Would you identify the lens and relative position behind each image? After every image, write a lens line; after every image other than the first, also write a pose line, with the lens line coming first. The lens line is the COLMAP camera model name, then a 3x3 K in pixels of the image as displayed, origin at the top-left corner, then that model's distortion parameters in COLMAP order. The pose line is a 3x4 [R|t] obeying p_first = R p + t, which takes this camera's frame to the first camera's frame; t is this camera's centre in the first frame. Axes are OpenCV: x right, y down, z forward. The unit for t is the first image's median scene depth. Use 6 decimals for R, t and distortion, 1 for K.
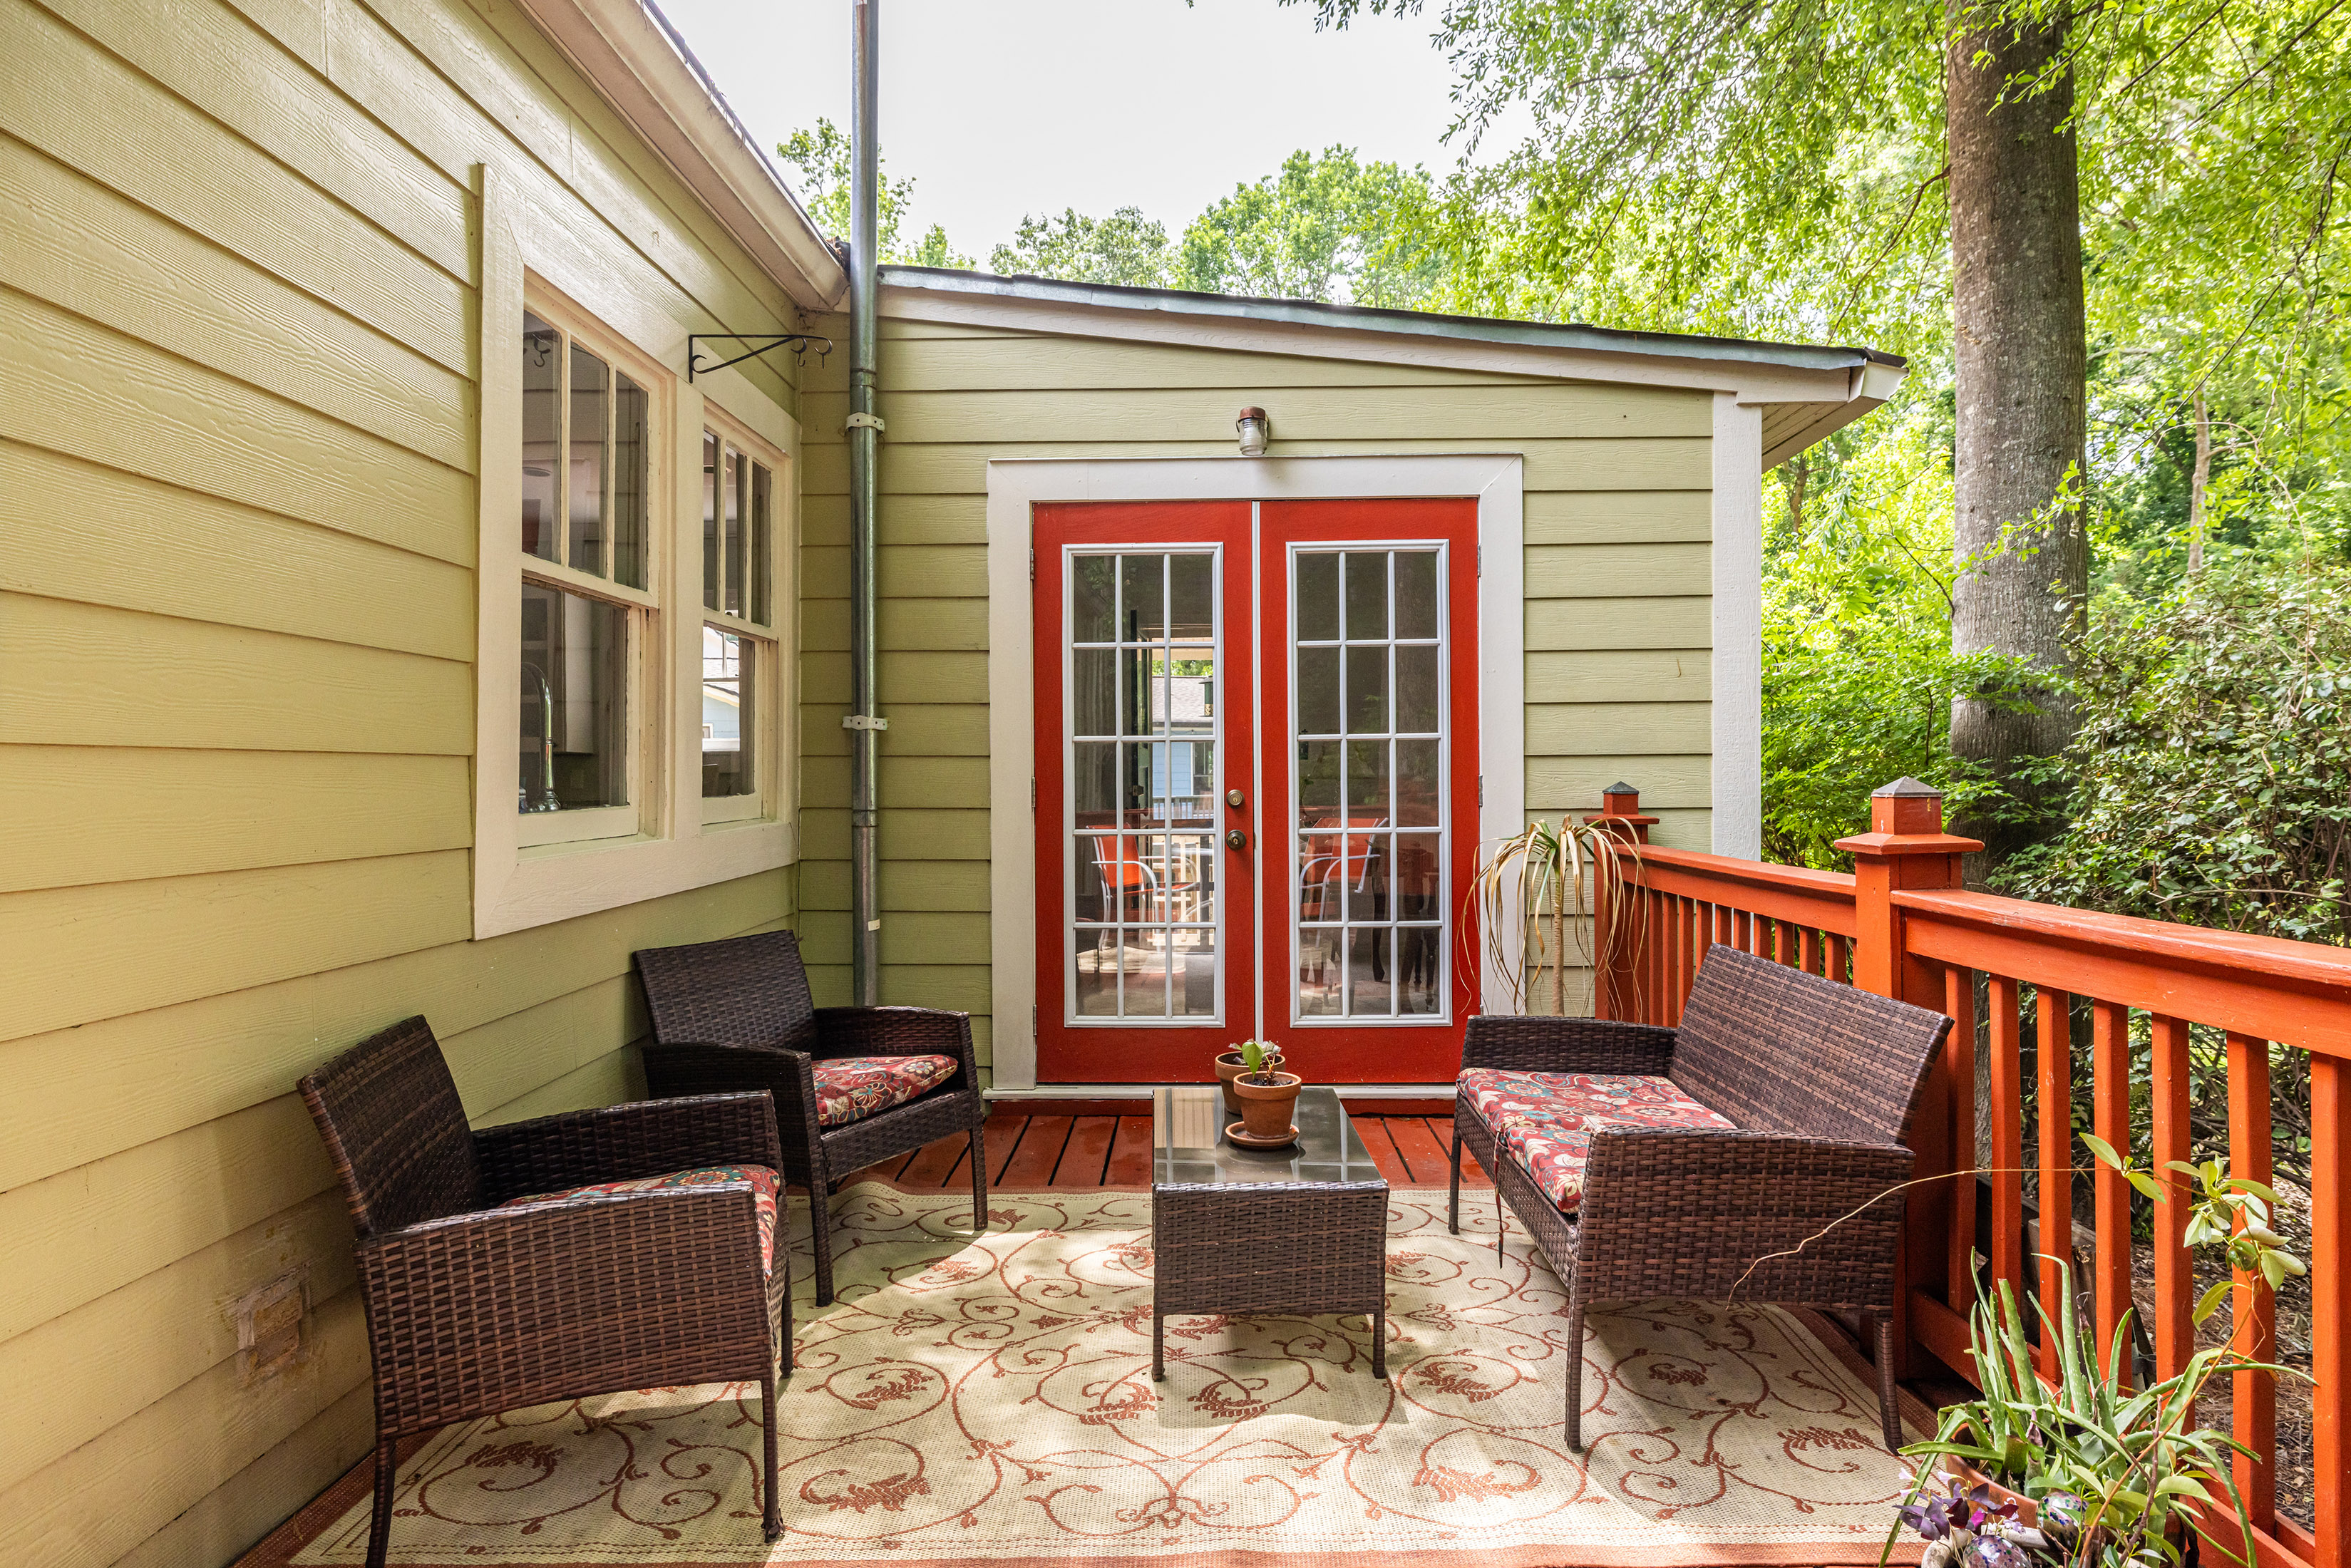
lens RADIAL K [[1279.5, 0, 1184.3], [0, 1279.5, 790.4], [0, 0, 1]] dist [0.000086, -0.000625]
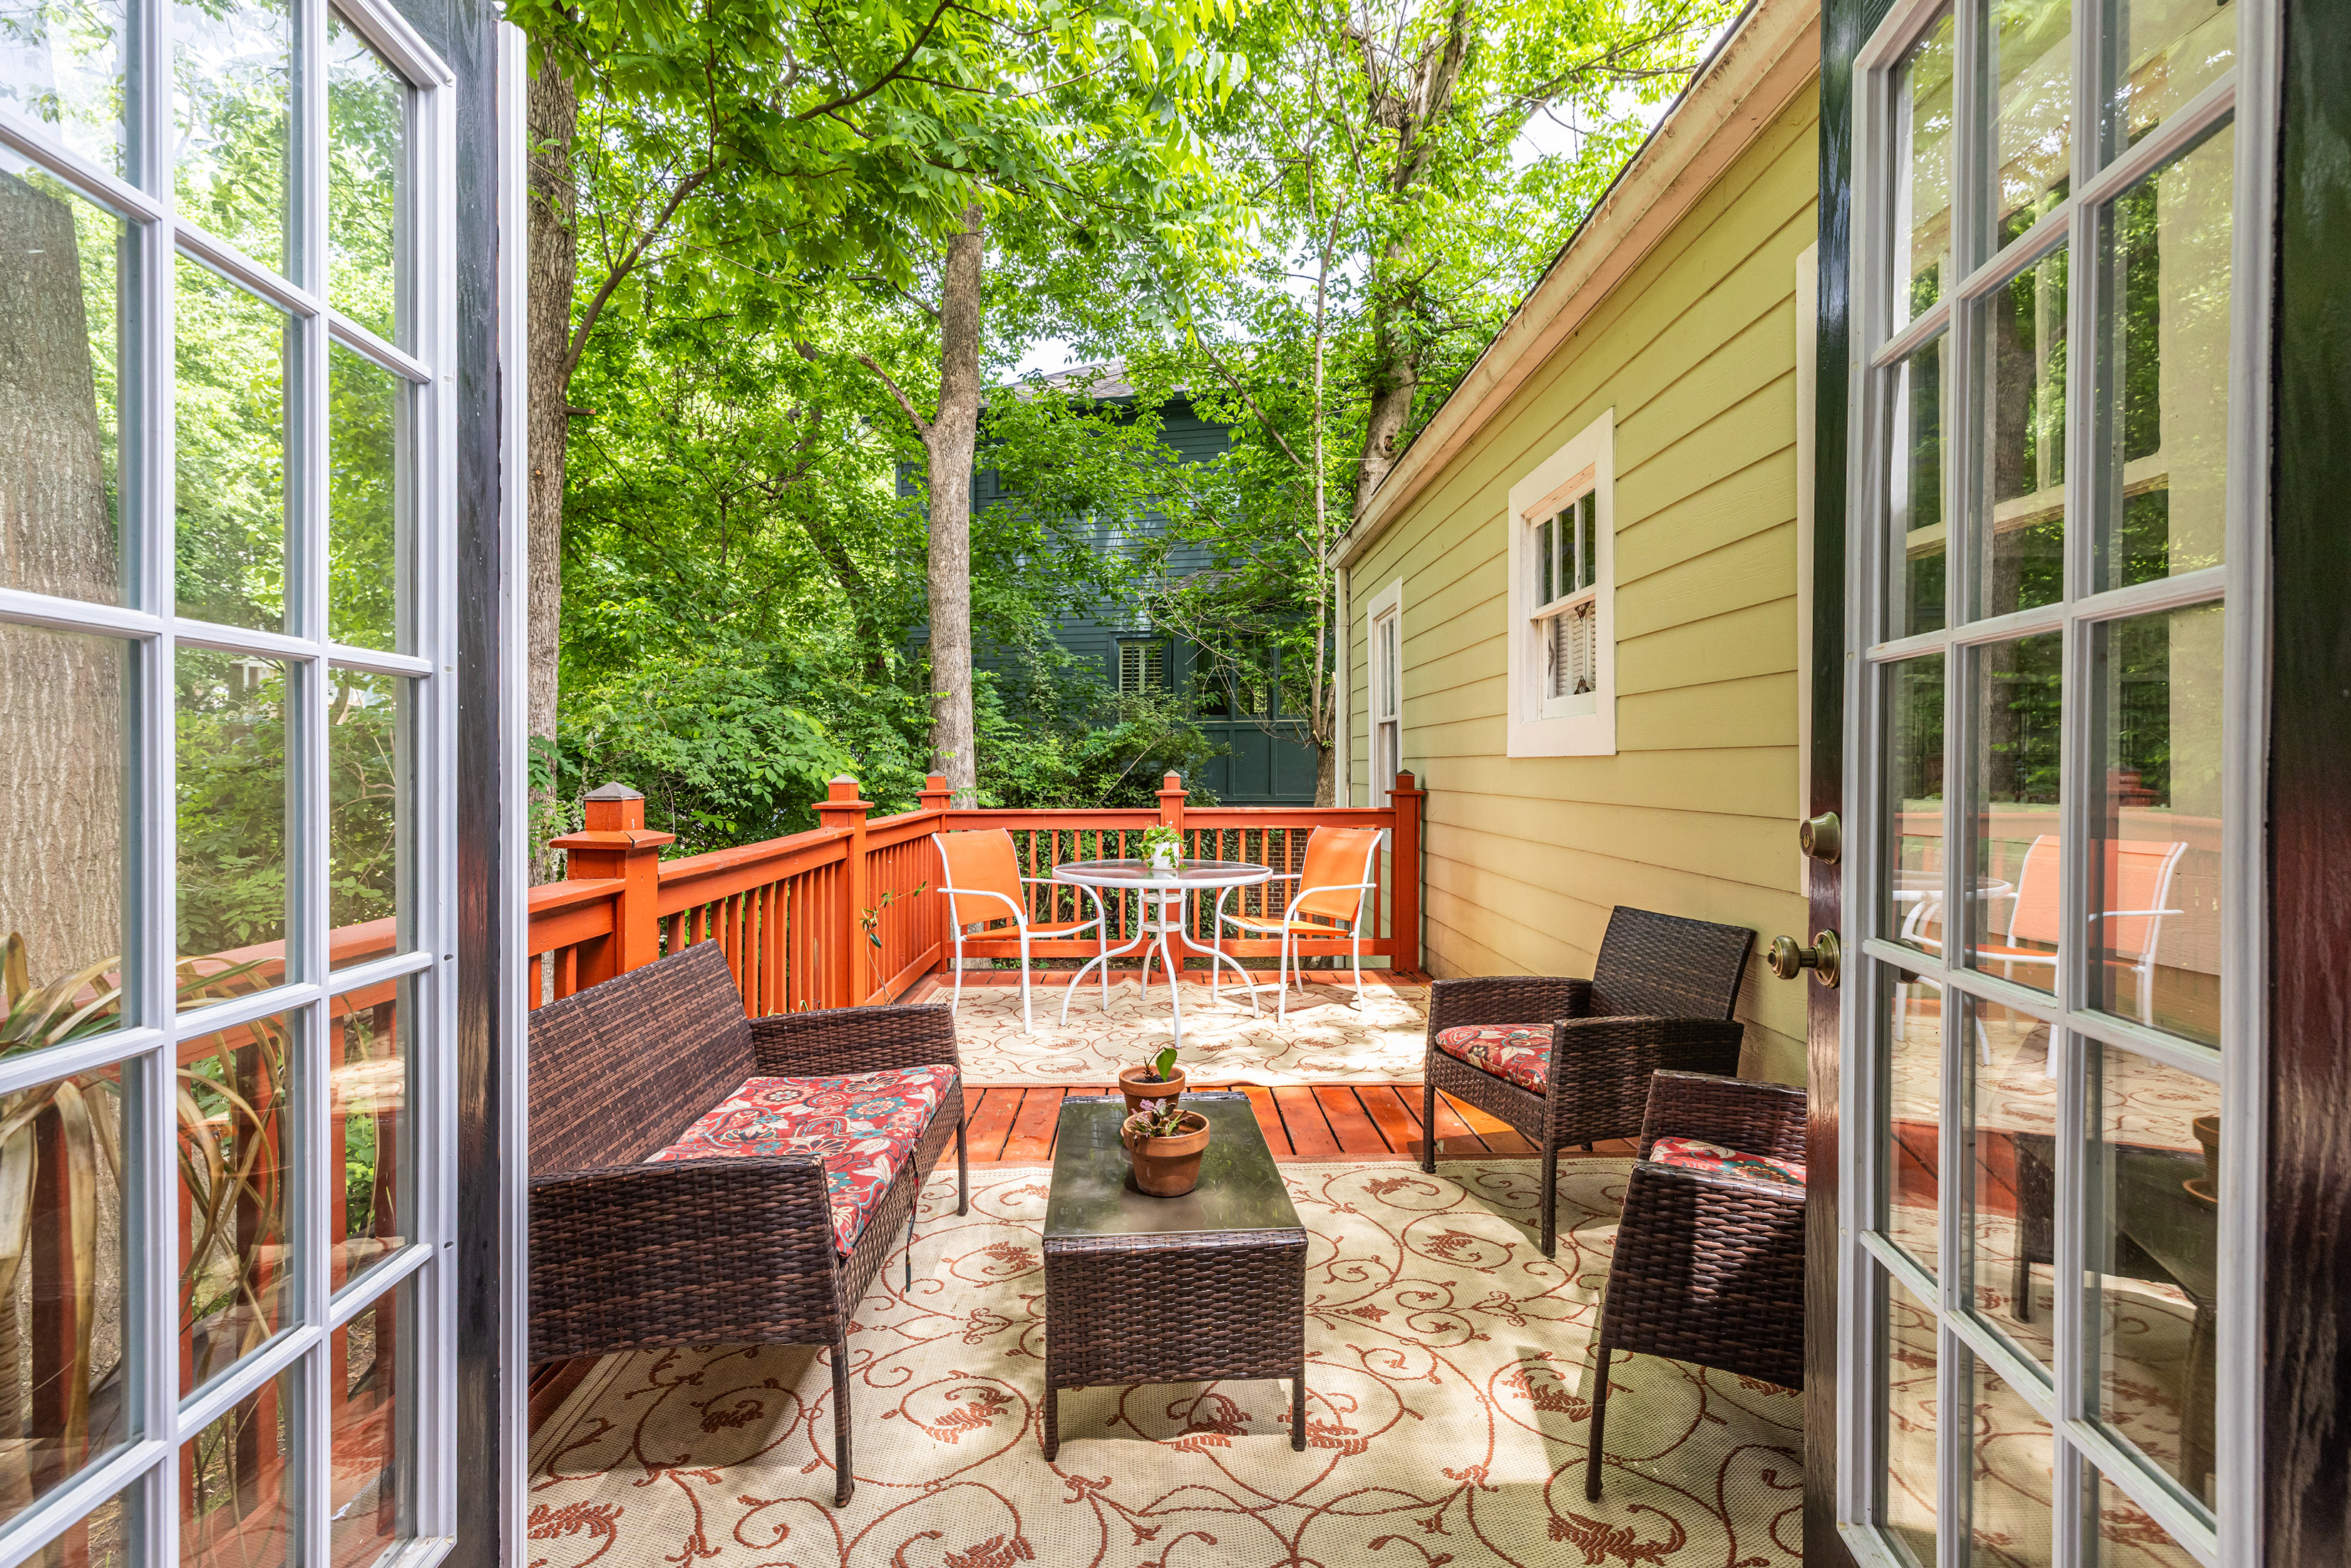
lens RADIAL K [[1056.0, 0, 1192.3], [0, 1056.0, 791.5], [0, 0, 1]] dist [0.001035, 0.000428]
pose [[-0.998390, 0.015456, -0.054582, 0.044551], [0.013525, 0.999276, 0.035564, -0.015293], [0.055092, 0.034768, -0.997876, 1.124682]]
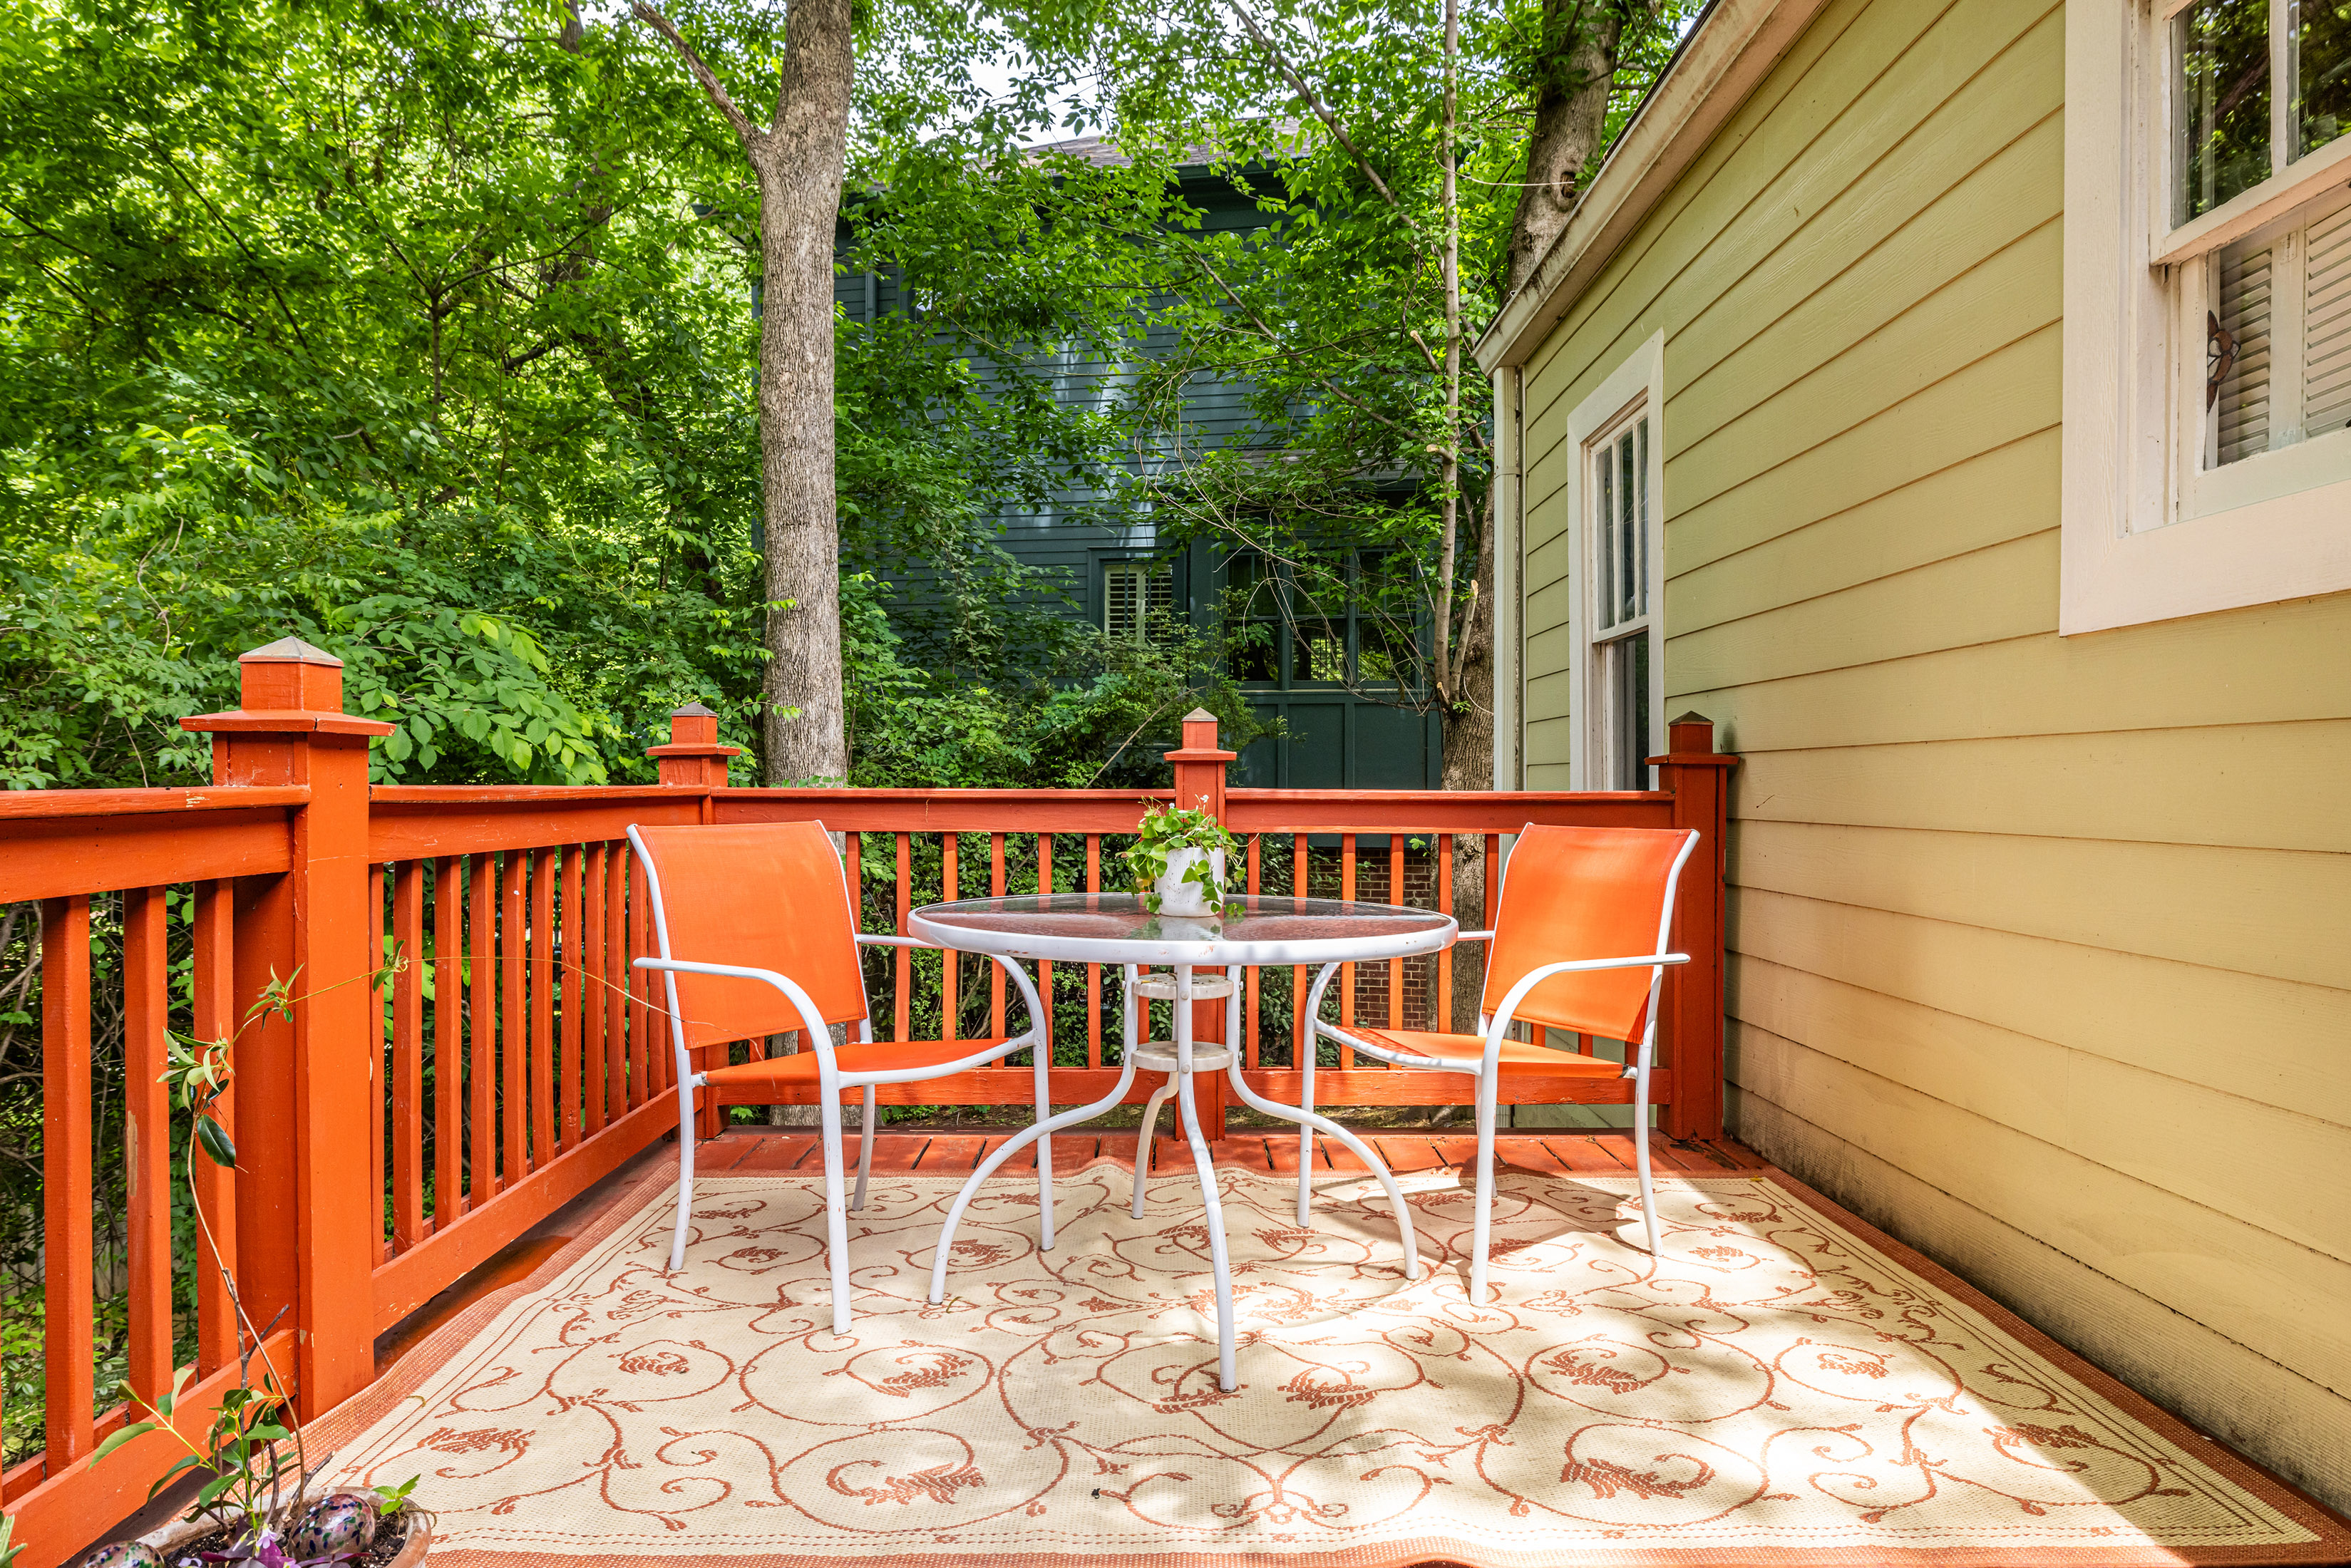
lens RADIAL K [[1459.7, 0, 1197.3], [0, 1459.7, 813.0], [0, 0, 1]] dist [-0.003933, 0.000024]
pose [[-0.998874, 0.011304, -0.046065, 0.039154], [0.009840, 0.999443, 0.031890, 0.041046], [0.046400, 0.031401, -0.998429, 0.646077]]
